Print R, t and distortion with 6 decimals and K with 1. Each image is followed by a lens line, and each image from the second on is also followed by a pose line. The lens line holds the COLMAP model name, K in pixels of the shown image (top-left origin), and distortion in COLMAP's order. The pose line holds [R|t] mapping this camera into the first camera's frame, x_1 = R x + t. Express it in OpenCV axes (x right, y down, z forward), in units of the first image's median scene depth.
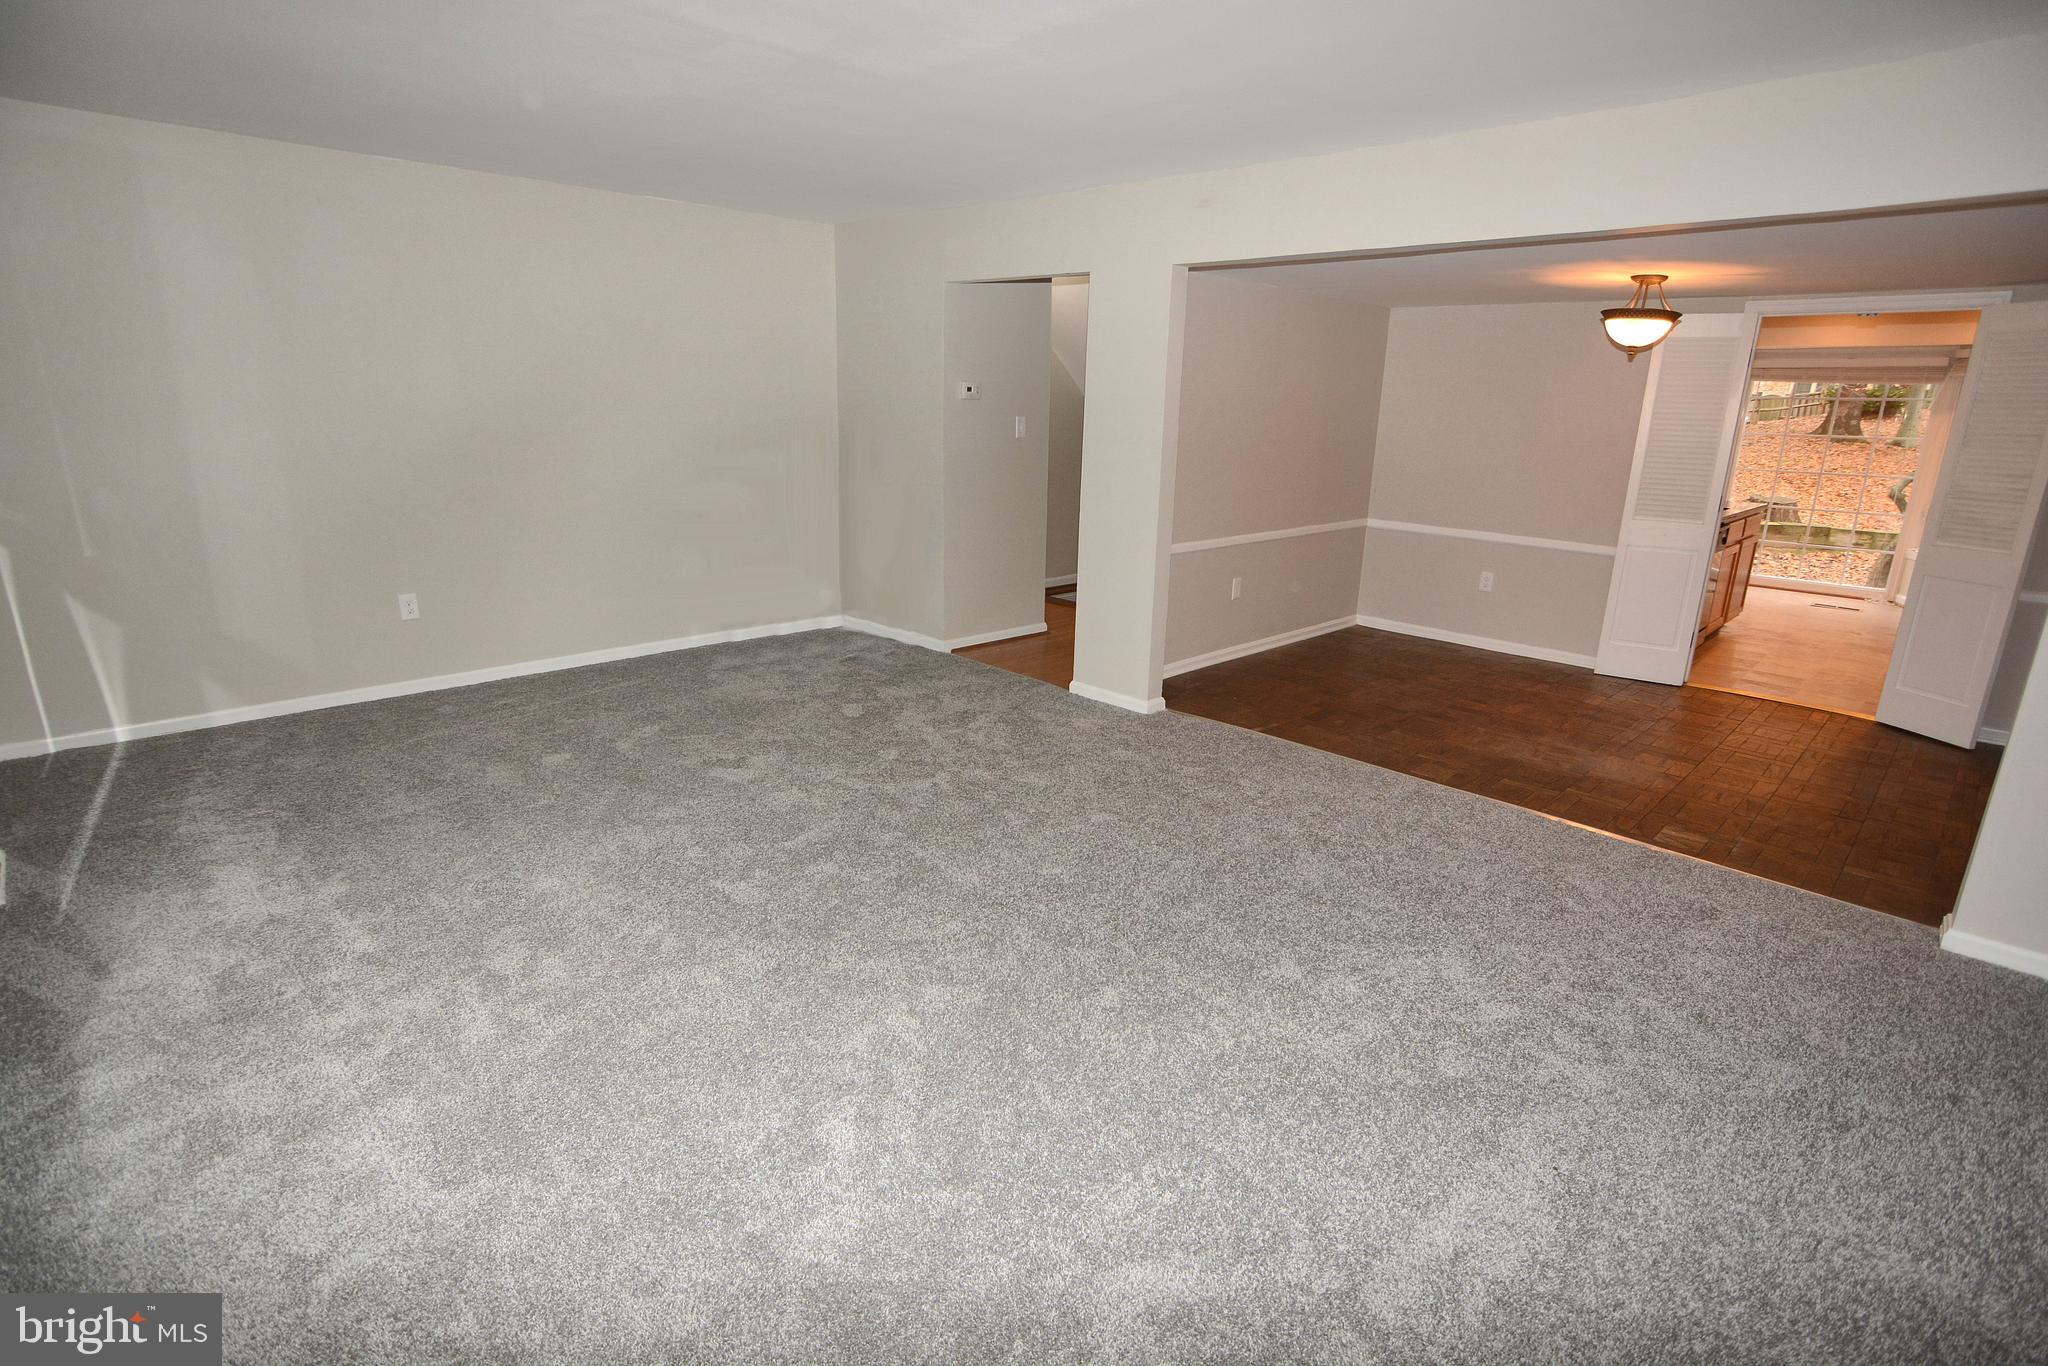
lens RADIAL K [[996.8, 0, 1023.2], [0, 996.8, 681.9], [0, 0, 1]] dist [-0.031198, 0.009061]
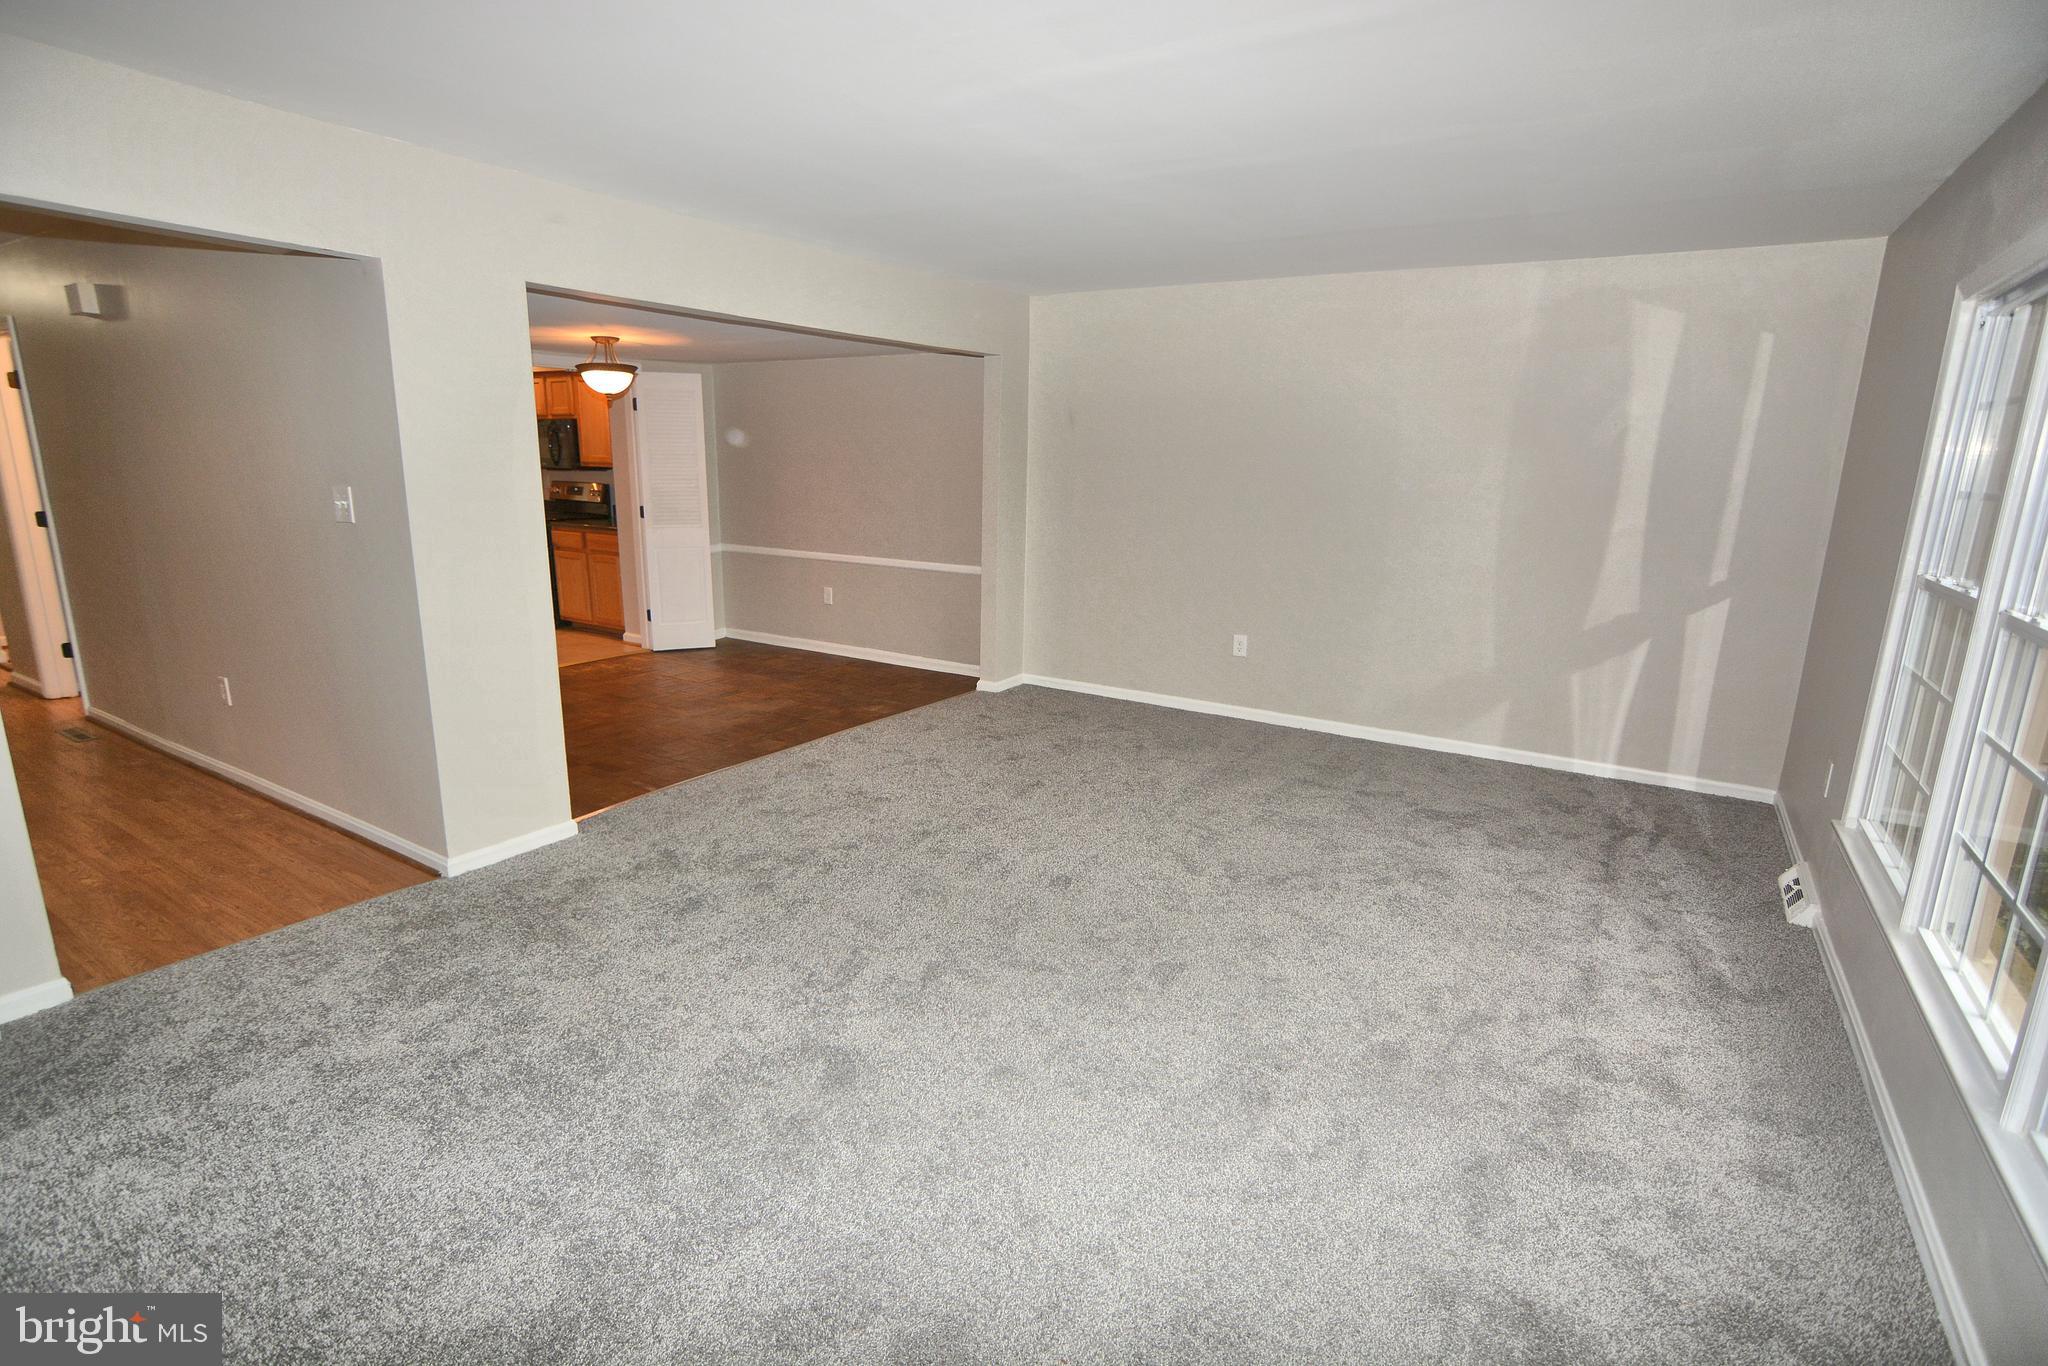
lens RADIAL K [[996.8, 0, 1028.3], [0, 996.8, 683.0], [0, 0, 1]] dist [-0.031198, 0.009061]
pose [[-0.226883, -0.247670, 0.941904, -0.690794], [0.245075, 0.921486, 0.301335, -0.235432], [-0.942583, 0.299205, -0.148372, 0.743215]]
